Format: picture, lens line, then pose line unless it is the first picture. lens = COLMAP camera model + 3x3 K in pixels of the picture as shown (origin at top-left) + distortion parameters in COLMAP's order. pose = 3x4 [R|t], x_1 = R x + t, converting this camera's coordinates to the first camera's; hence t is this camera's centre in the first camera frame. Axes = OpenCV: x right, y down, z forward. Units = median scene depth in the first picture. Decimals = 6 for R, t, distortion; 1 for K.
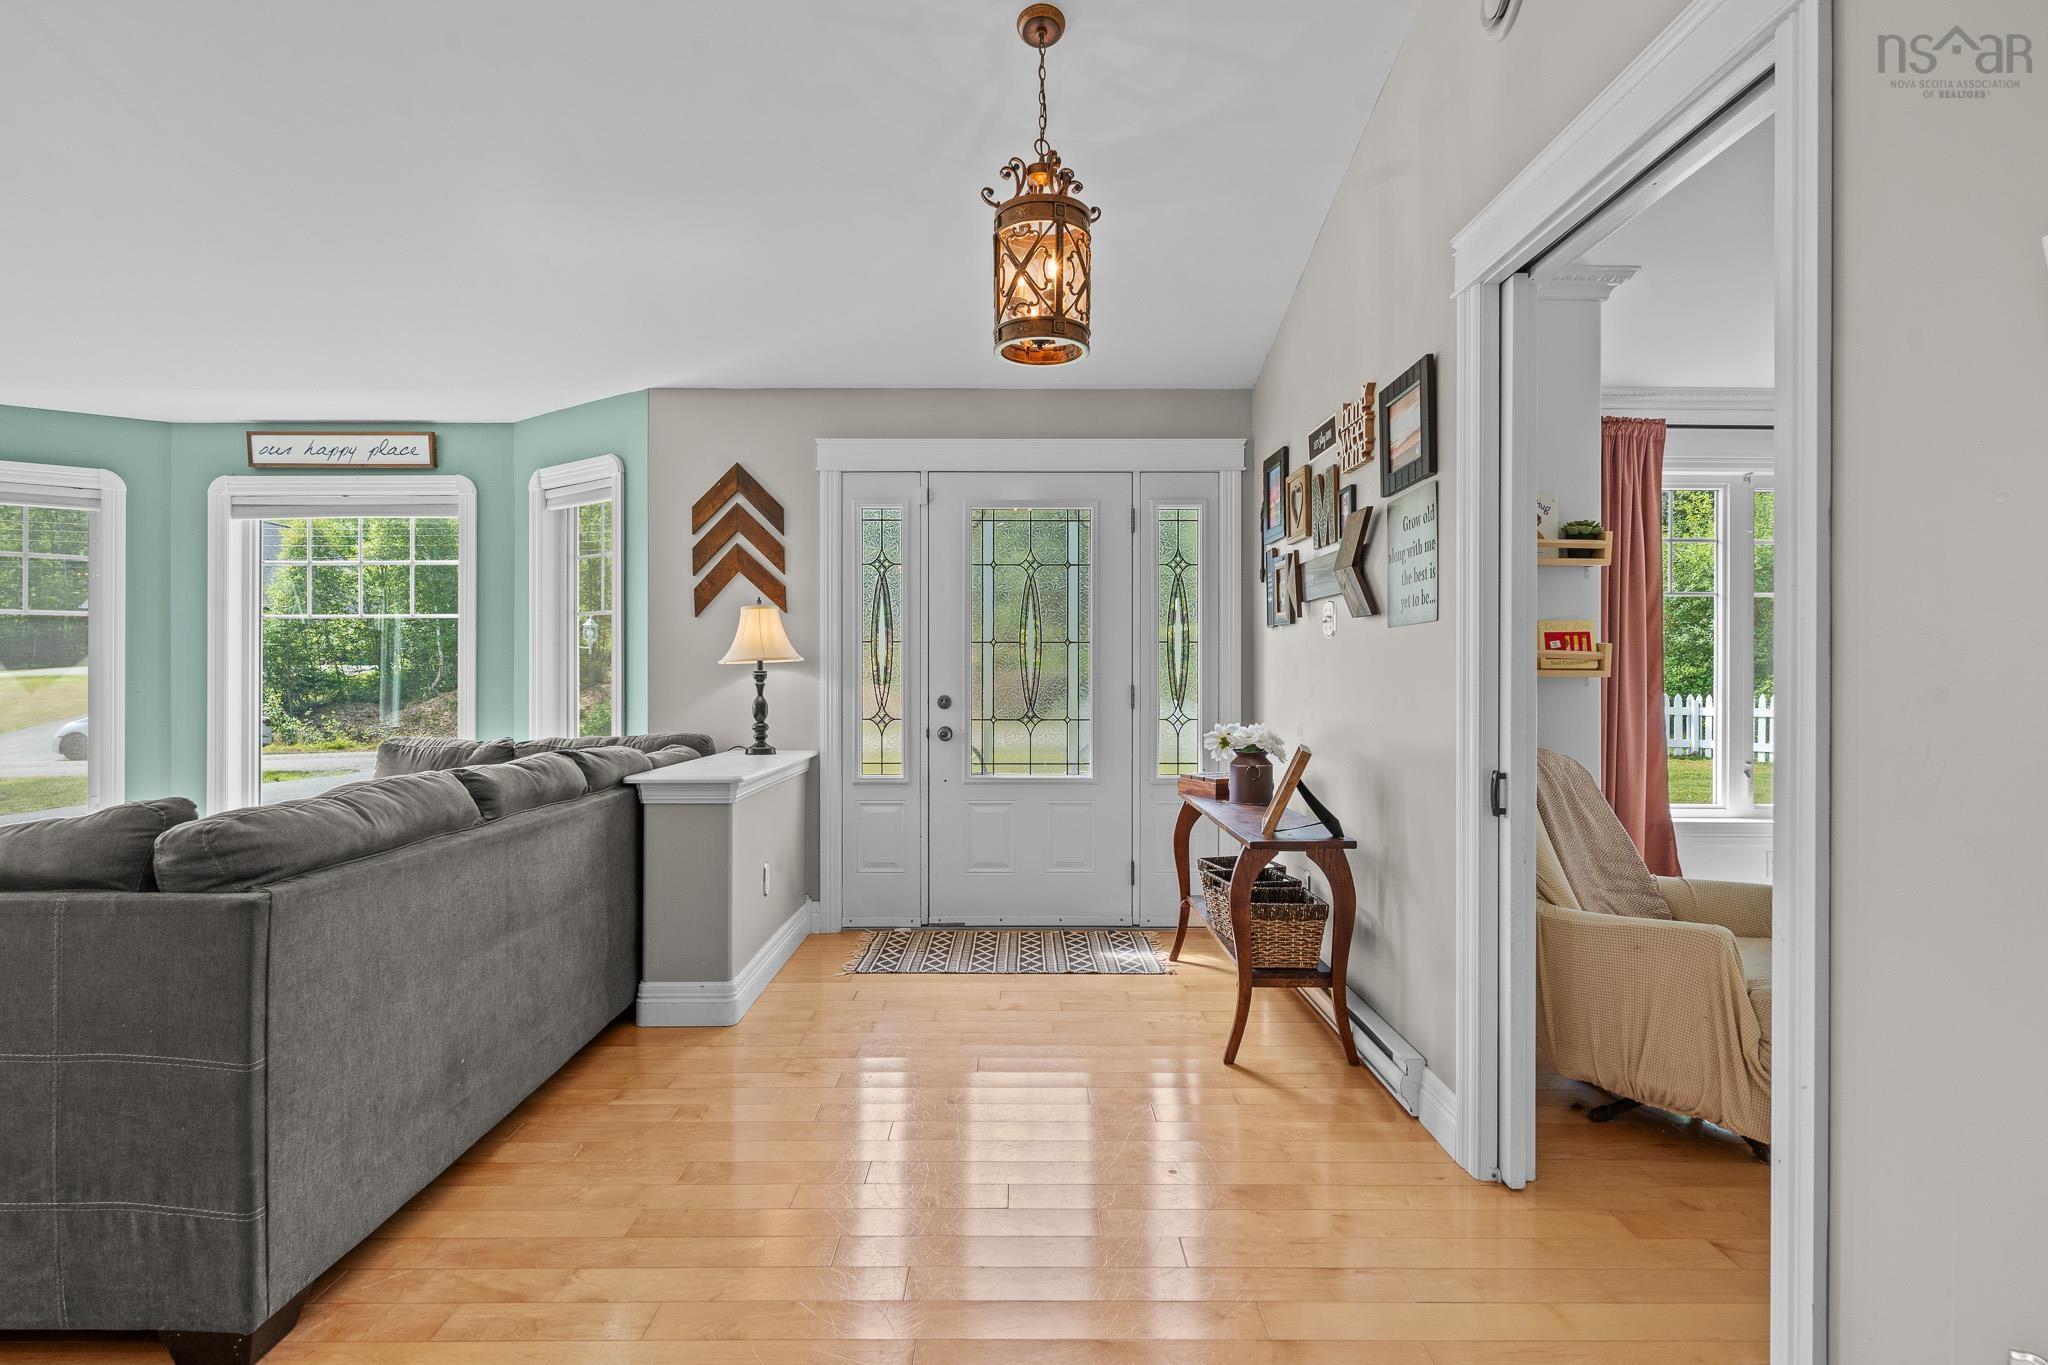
lens RADIAL K [[1017.3, 0, 1018.8], [0, 1017.3, 683.2], [0, 0, 1]] dist [-0.005243, 0.000952]
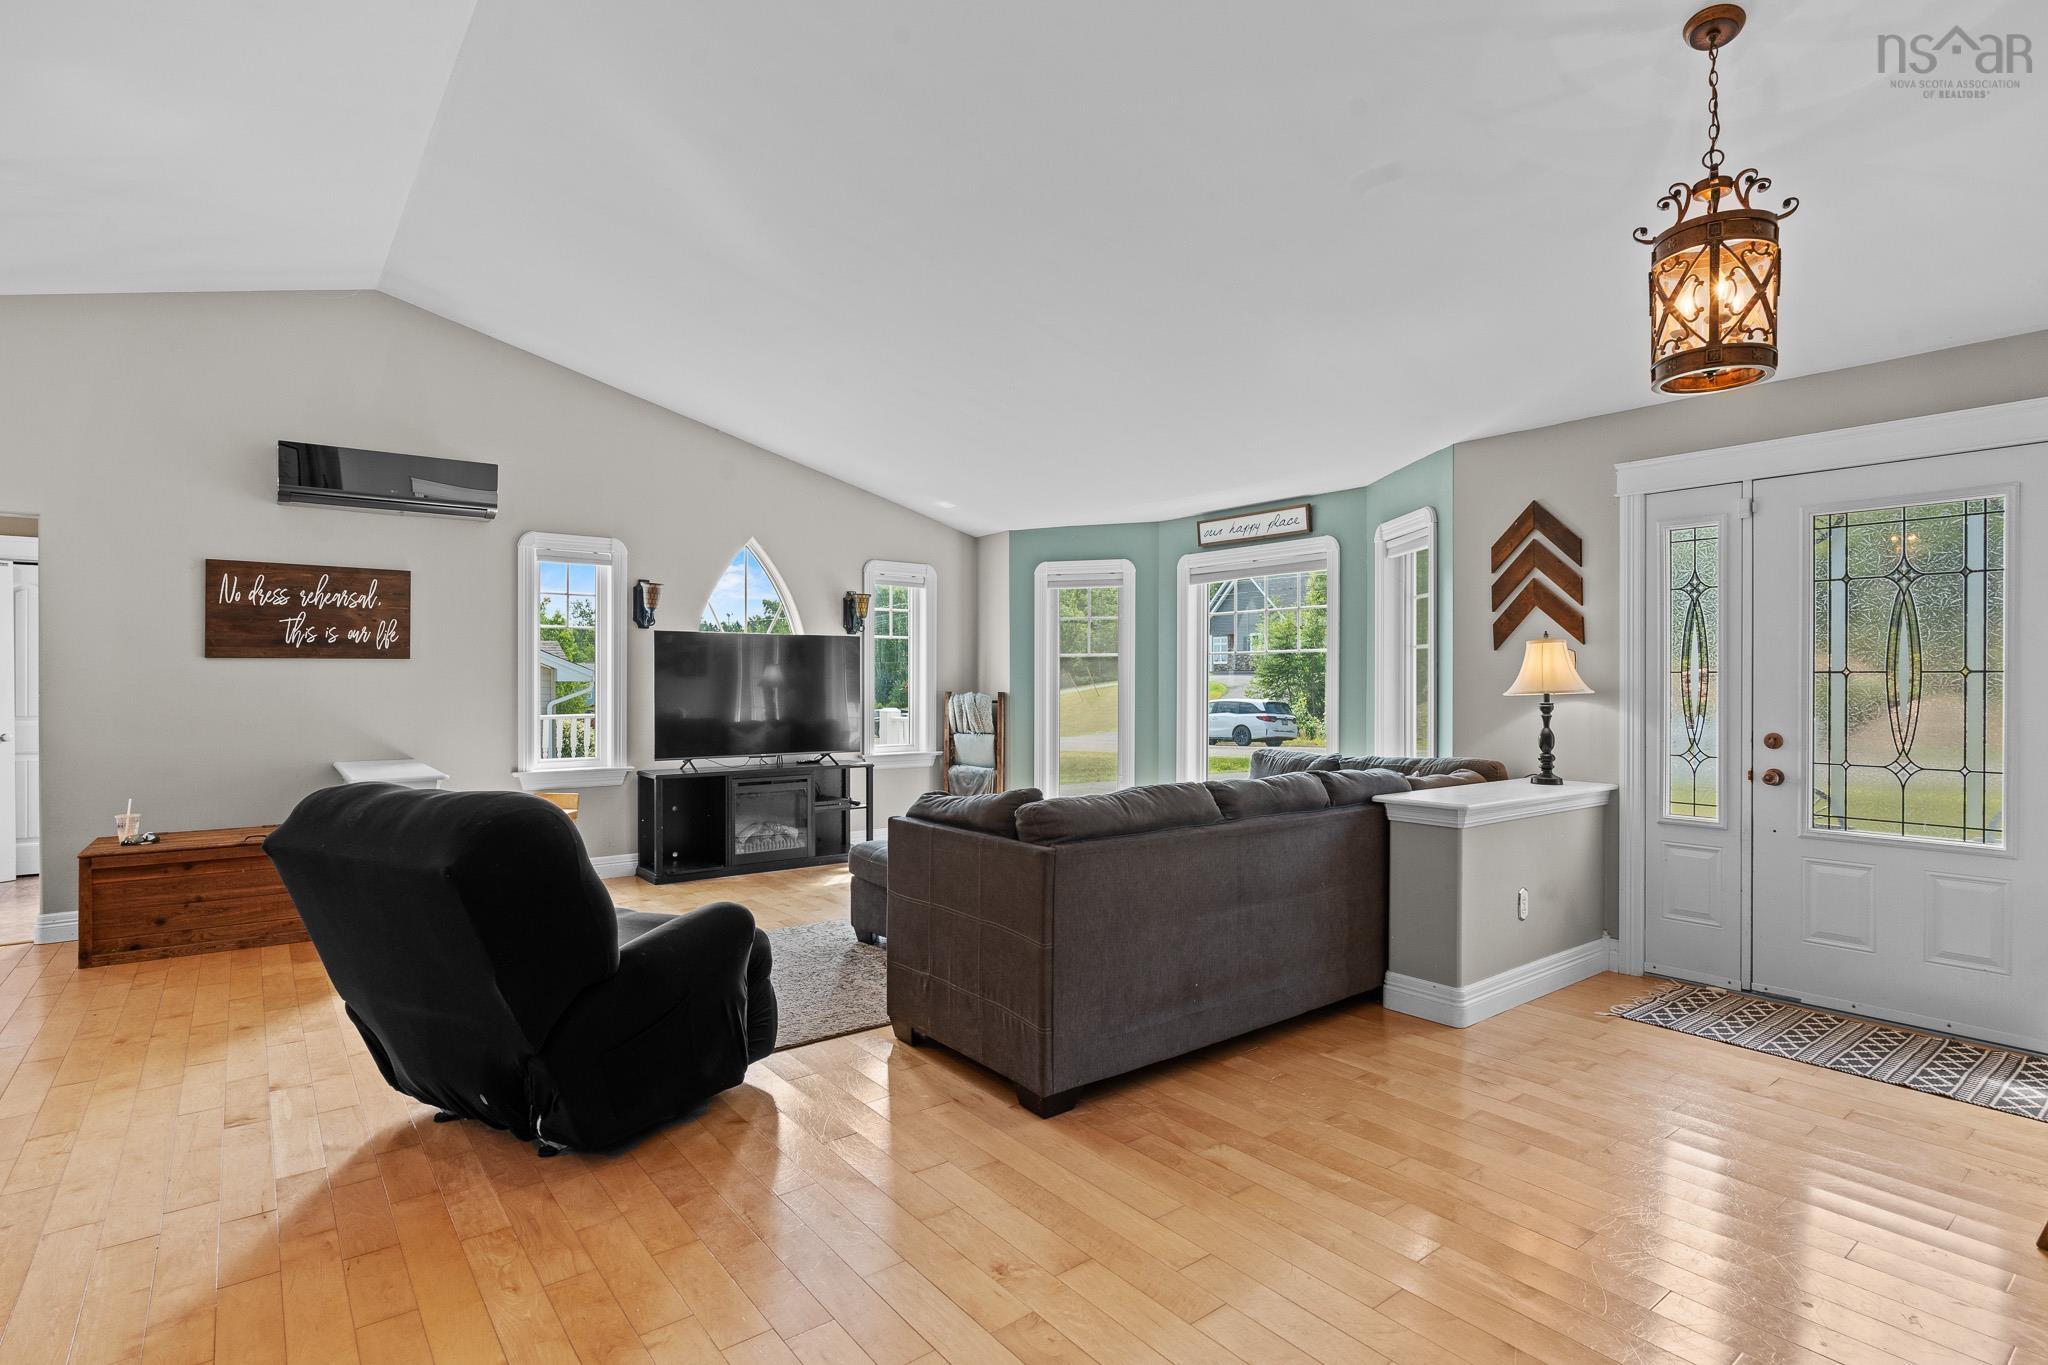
lens RADIAL K [[1017.3, 0, 1027.8], [0, 1017.3, 675.8], [0, 0, 1]] dist [-0.005243, 0.000952]
pose [[0.611811, -0.004040, -0.790994, 0.226525], [-0.003972, 0.999959, -0.008180, -0.027789], [0.790994, 0.008146, 0.611769, -0.039699]]
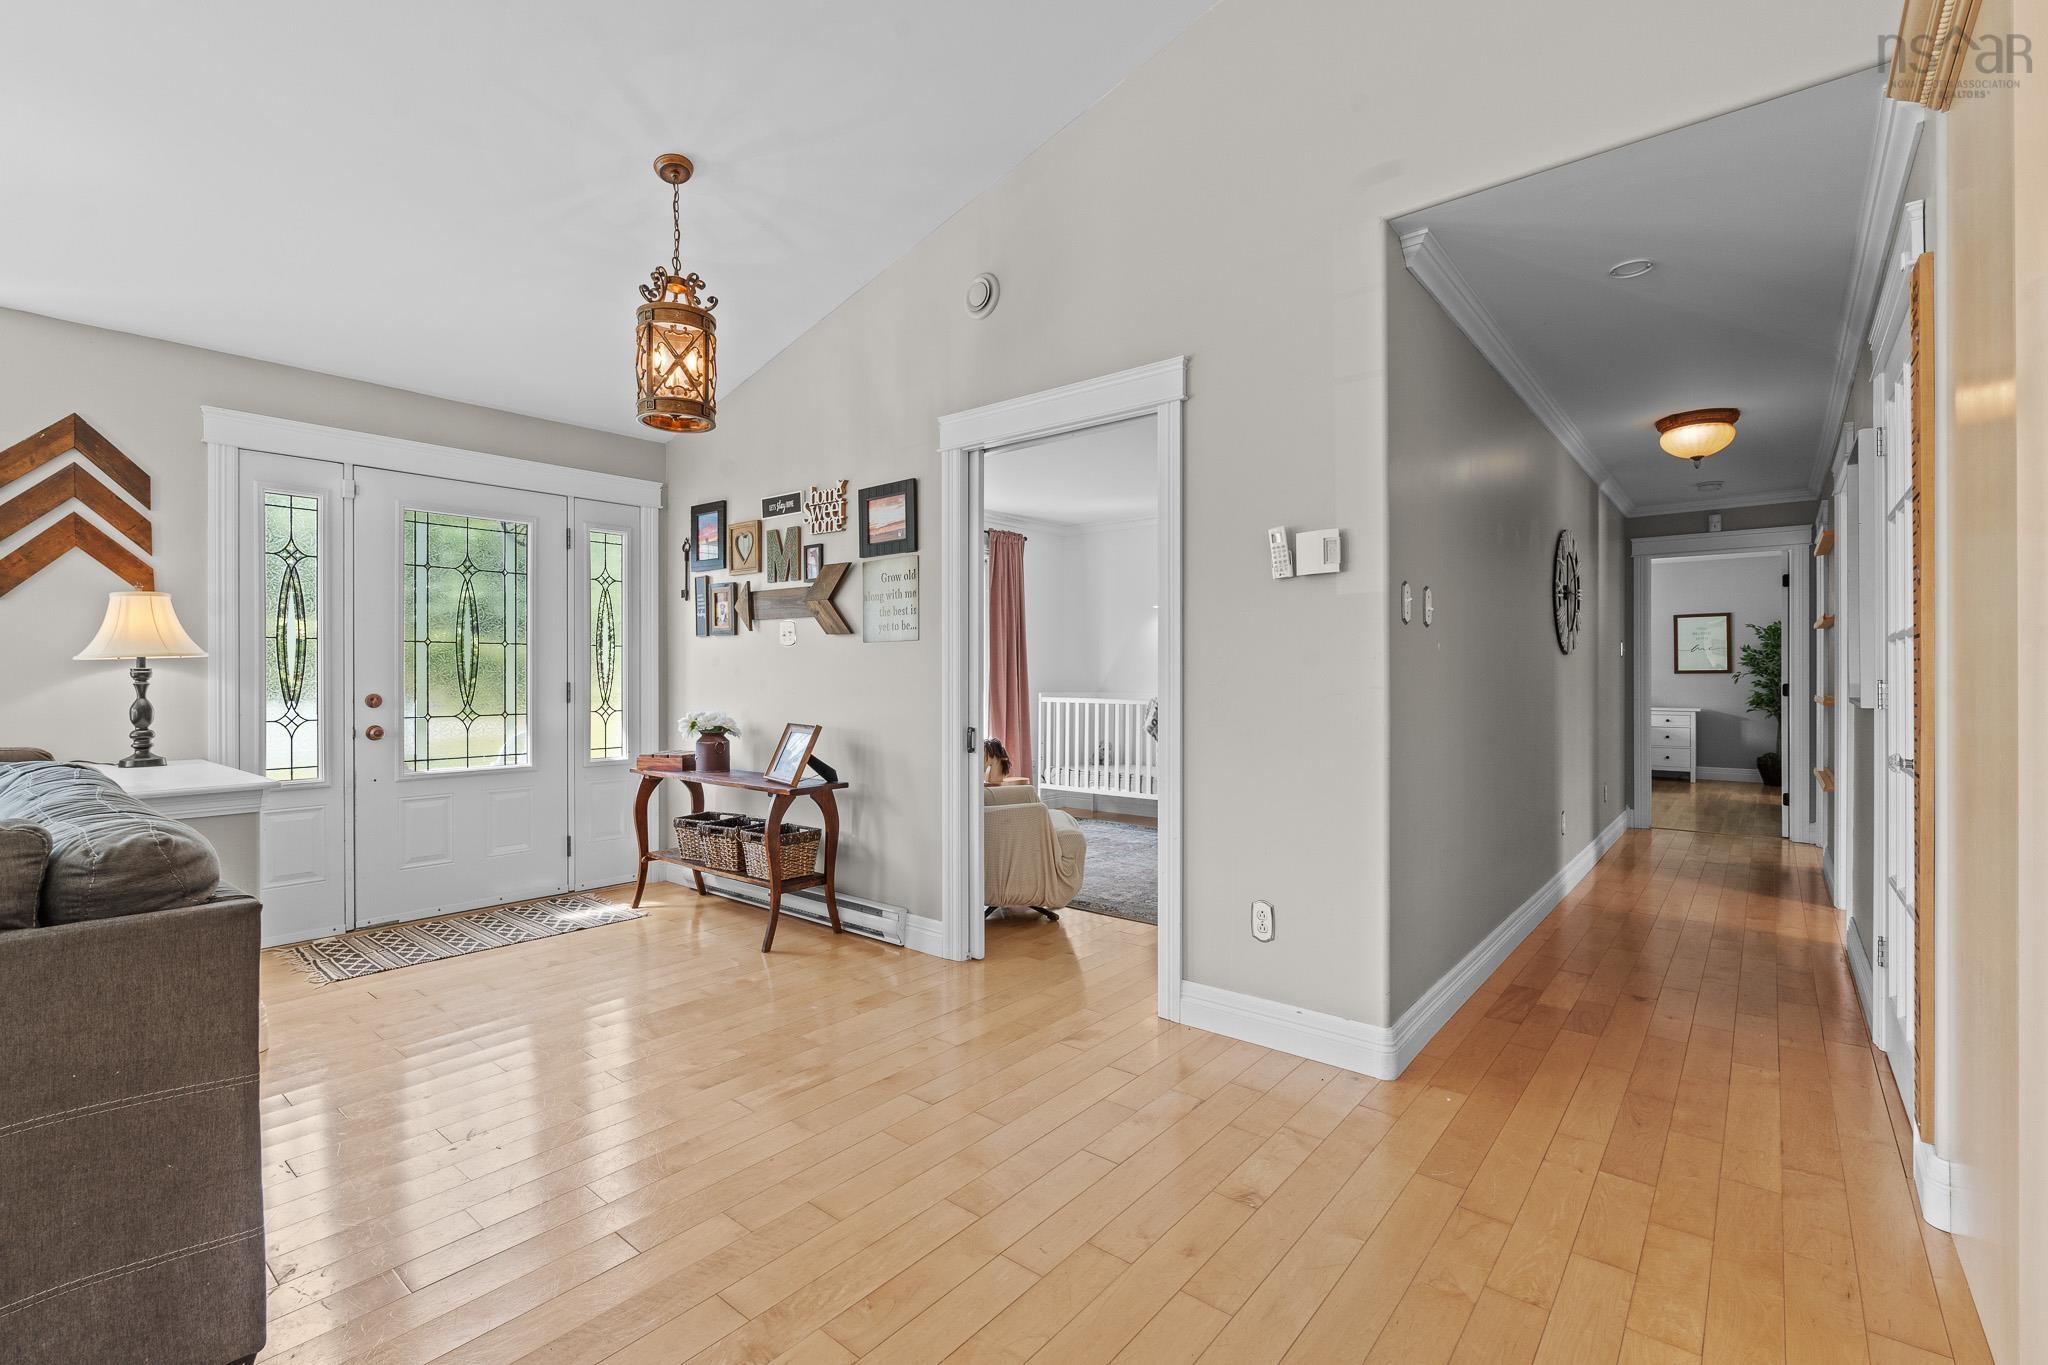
lens RADIAL K [[905.5, 0, 1020.0], [0, 905.5, 675.6], [0, 0, 1]] dist [-0.004203, -0.000071]
pose [[0.642322, -0.002096, 0.766432, -0.344949], [0.007000, 0.999971, -0.003133, 0.001264], [-0.766403, 0.007377, 0.642318, -0.042596]]
